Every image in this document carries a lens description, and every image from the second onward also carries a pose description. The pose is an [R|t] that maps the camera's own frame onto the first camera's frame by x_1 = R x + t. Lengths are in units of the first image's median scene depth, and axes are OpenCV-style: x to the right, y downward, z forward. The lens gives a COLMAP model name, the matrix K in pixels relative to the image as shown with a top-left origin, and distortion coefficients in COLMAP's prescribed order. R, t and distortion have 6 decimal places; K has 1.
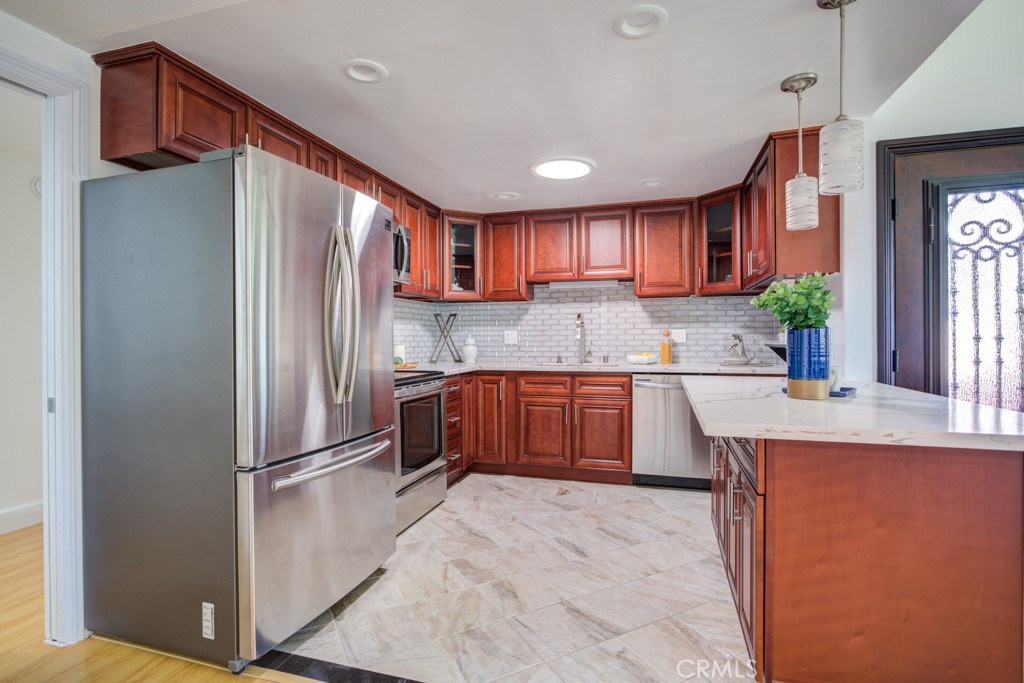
lens RADIAL K [[505.9, 0, 499.5], [0, 505.9, 338.2], [0, 0, 1]] dist [-0.025040, 0.011276]
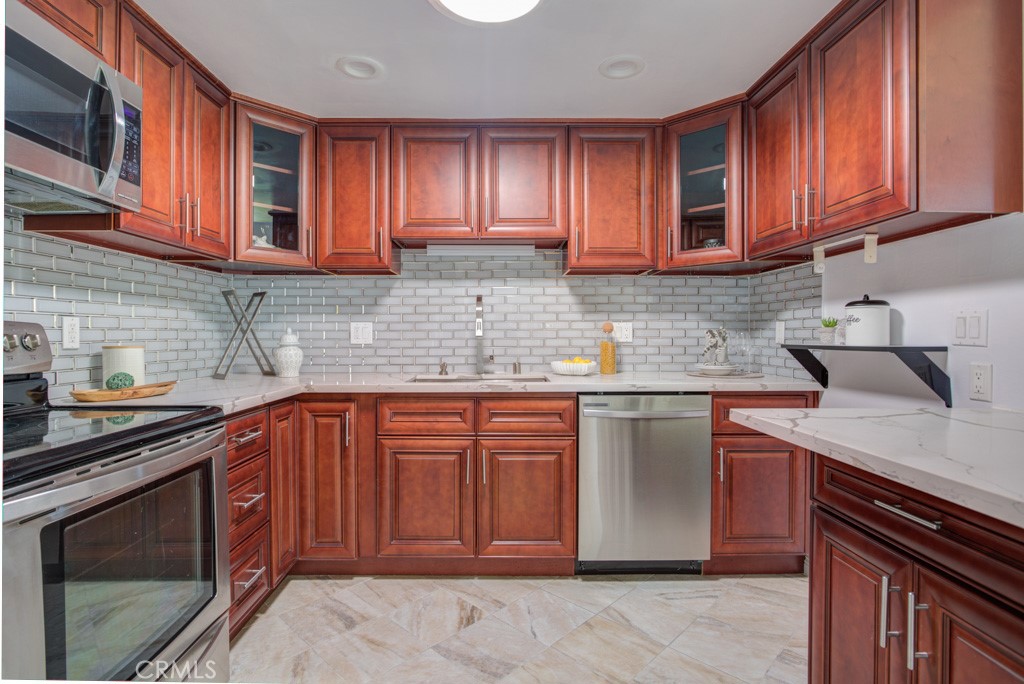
lens RADIAL K [[505.9, 0, 499.5], [0, 505.9, 338.7], [0, 0, 1]] dist [-0.025040, 0.011276]
pose [[0.949813, 0.001138, 0.312816, -0.012502], [-0.002921, 0.999982, 0.005232, 0.001370], [-0.312805, -0.005884, 0.949799, 0.440590]]
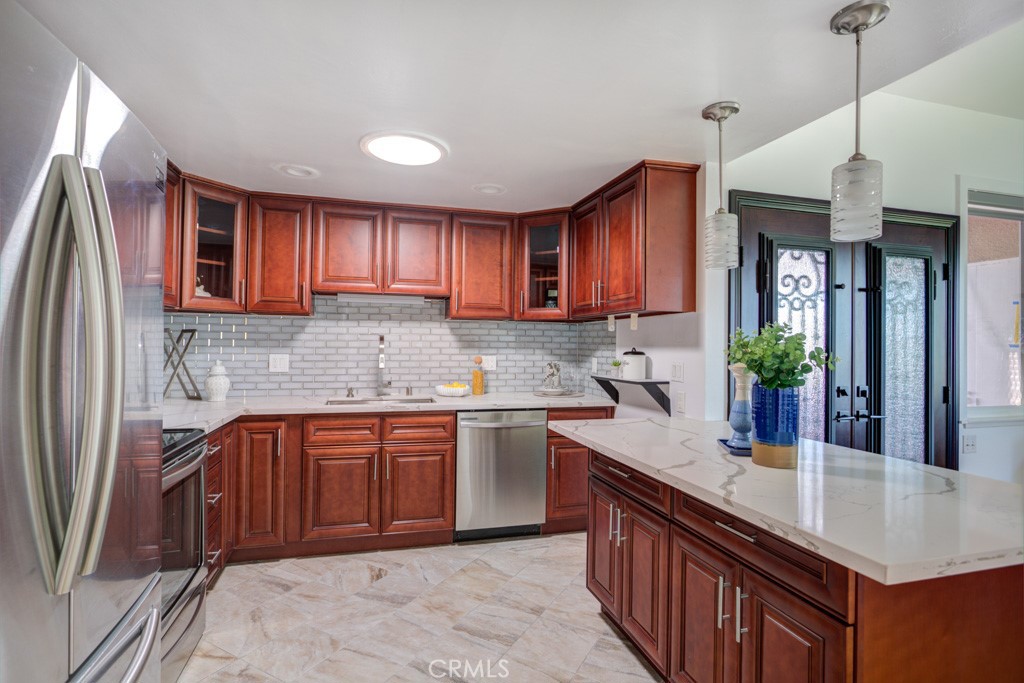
lens RADIAL K [[504.9, 0, 507.2], [0, 504.9, 338.4], [0, 0, 1]] dist [-0.014939, 0.001469]
pose [[0.835002, 0.020370, 0.549870, -0.125842], [-0.014790, 0.999784, -0.014577, -0.038693], [-0.550048, 0.004039, 0.835123, 0.240610]]
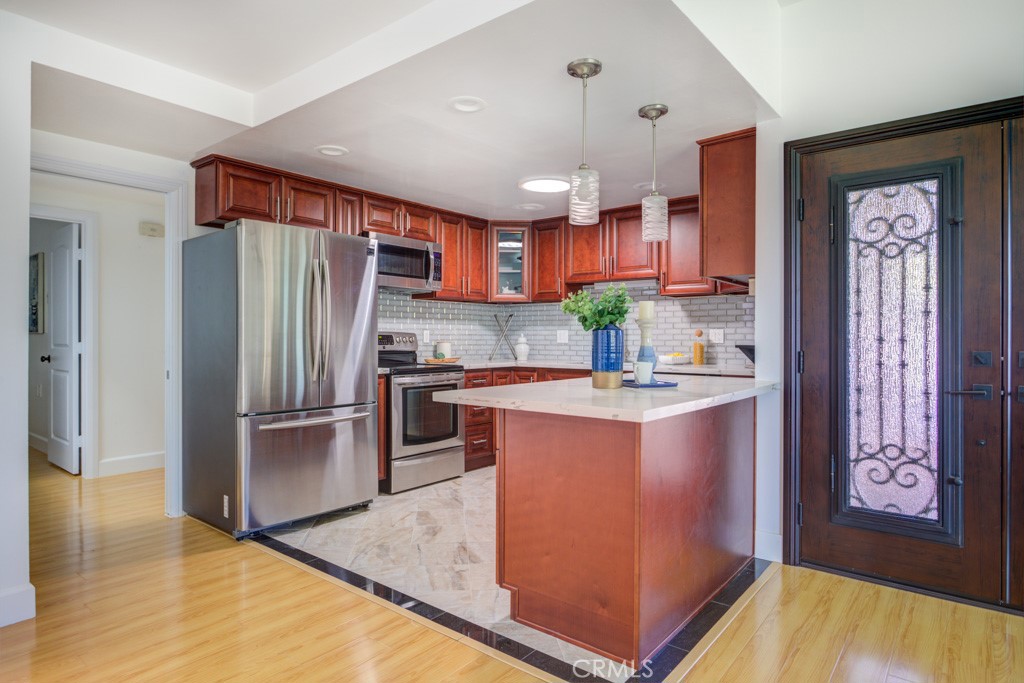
lens RADIAL K [[579.6, 0, 492.4], [0, 579.6, 337.6], [0, 0, 1]] dist [-0.013323, 0.000043]
pose [[0.923157, 0.006085, -0.384376, 0.414654], [-0.006085, 0.999981, 0.001216, -0.000539], [0.384376, 0.001216, 0.923176, -0.182936]]
